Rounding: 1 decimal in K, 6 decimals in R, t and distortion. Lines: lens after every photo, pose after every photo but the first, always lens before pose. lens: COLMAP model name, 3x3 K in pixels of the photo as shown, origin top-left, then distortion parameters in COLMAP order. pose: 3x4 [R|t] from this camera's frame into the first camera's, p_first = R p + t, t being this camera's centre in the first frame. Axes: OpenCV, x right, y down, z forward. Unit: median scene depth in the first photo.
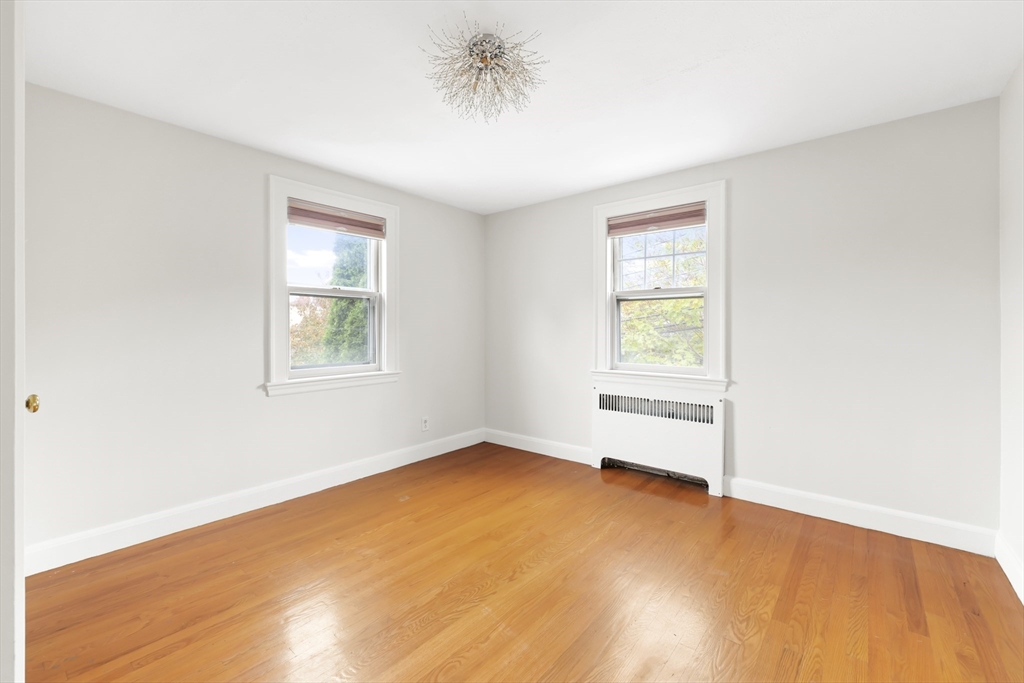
lens RADIAL K [[432.7, 0, 511.6], [0, 432.7, 331.4], [0, 0, 1]] dist [0.000354, 0.000012]
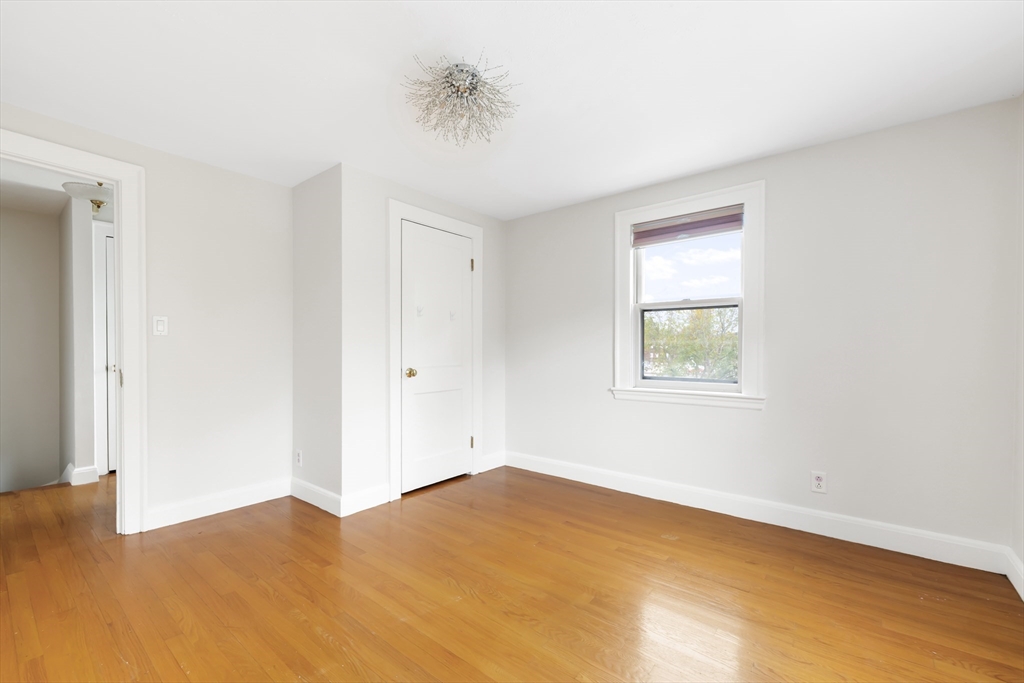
lens RADIAL K [[436.0, 0, 506.5], [0, 436.0, 351.0], [0, 0, 1]] dist [0.000632, -0.000128]
pose [[0.006567, 0.013719, -0.999884, 0.625291], [-0.001200, 0.999905, 0.013712, 0.001136], [0.999978, 0.001110, 0.006583, 0.672364]]
